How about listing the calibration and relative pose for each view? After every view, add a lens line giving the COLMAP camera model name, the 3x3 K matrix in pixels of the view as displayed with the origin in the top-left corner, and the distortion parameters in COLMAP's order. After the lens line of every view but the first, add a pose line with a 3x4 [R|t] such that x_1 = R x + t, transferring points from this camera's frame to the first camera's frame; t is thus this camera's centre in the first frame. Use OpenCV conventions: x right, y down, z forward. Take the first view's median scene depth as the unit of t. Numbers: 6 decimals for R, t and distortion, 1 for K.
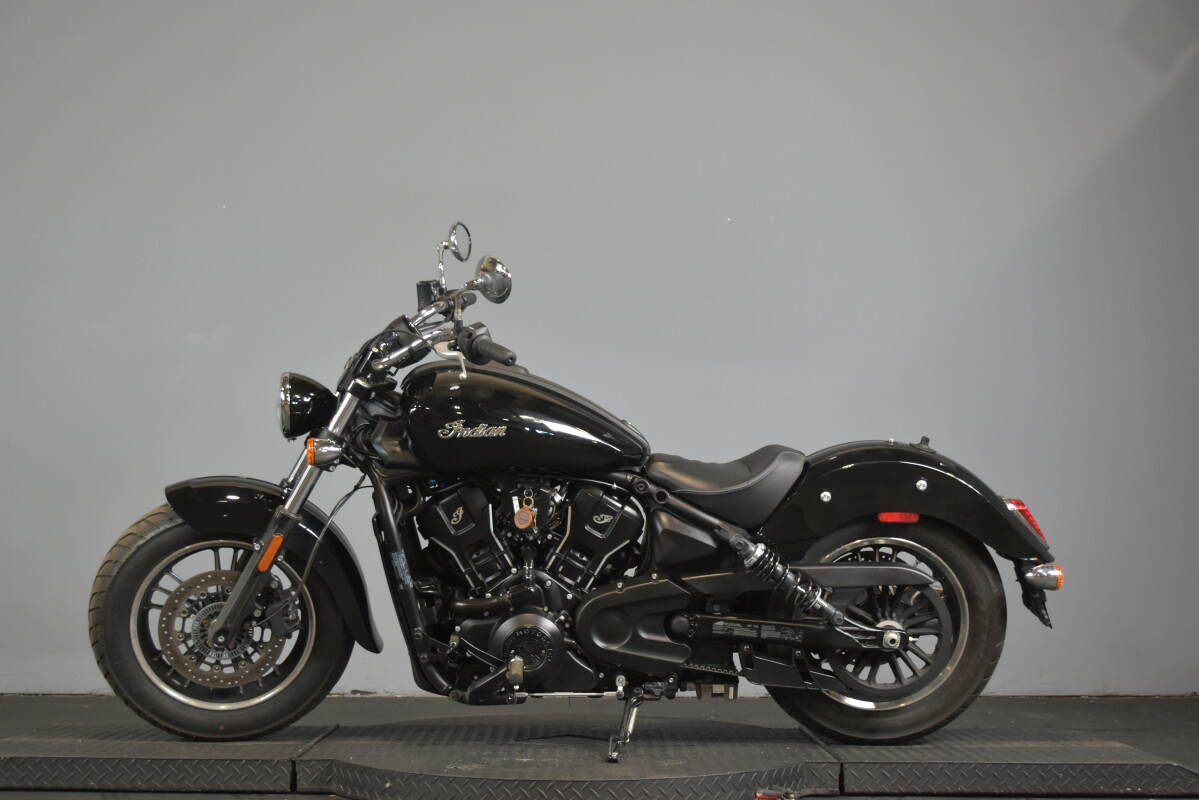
lens RADIAL K [[1483.1, 0, 595.3], [0, 1483.1, 404.8], [0, 0, 1]] dist [-0.026788, 0.000000]
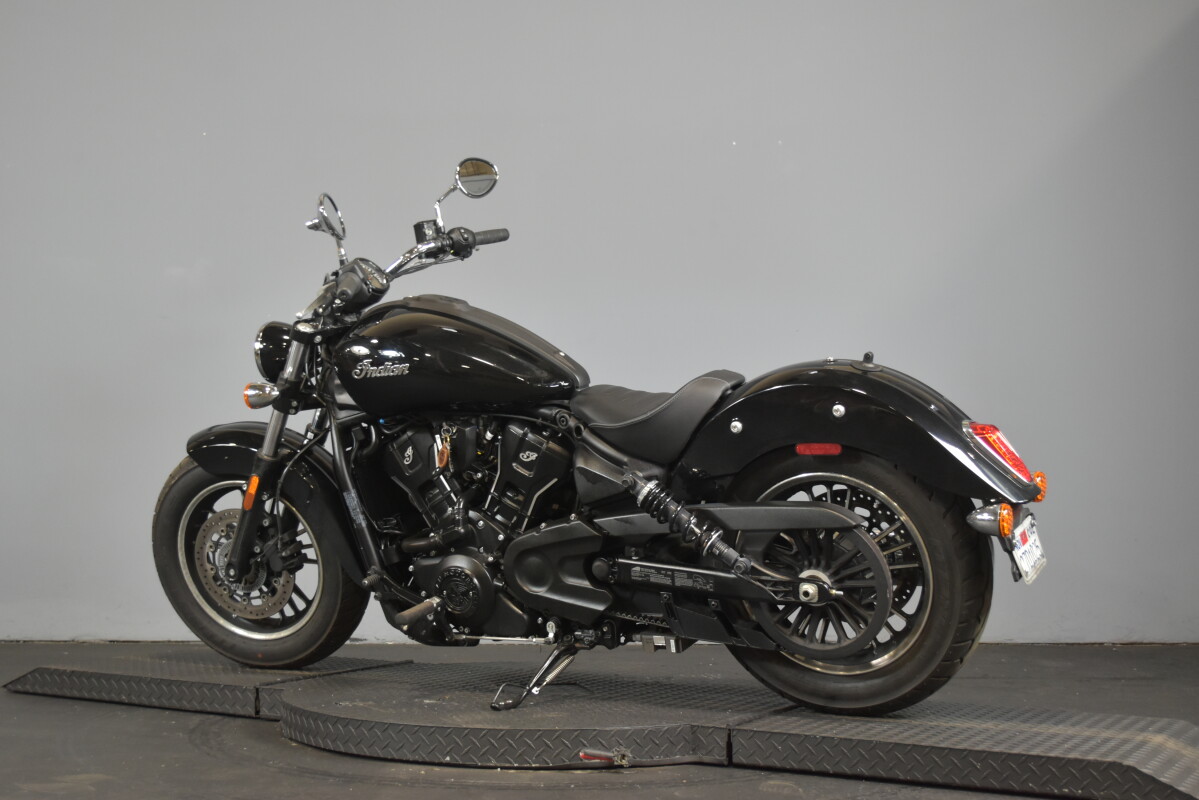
lens RADIAL K [[1540.0, 0, 599.5], [0, 1540.0, 402.0], [0, 0, 1]] dist [-0.037396, 0.000000]
pose [[0.860322, -0.033510, -0.508649, 0.548641], [0.053590, 0.998253, 0.024876, 0.020222], [0.506927, -0.048659, 0.860615, 0.177523]]
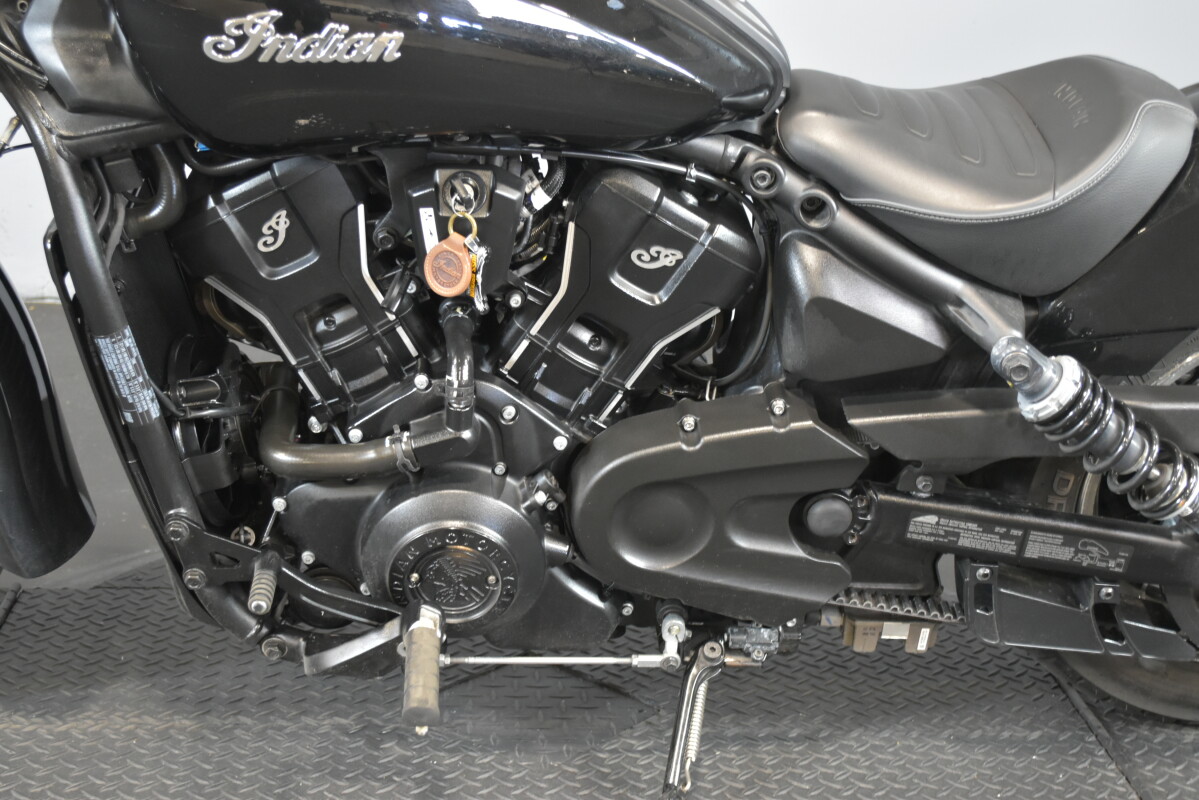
lens RADIAL K [[1787.1, 0, 593.2], [0, 1787.1, 405.0], [0, 0, 1]] dist [-0.028496, 0.000000]
pose [[0.998378, 0.037521, 0.042822, -0.029570], [-0.051485, 0.916072, 0.397694, -0.070735], [-0.024307, -0.399254, 0.916518, 0.565553]]
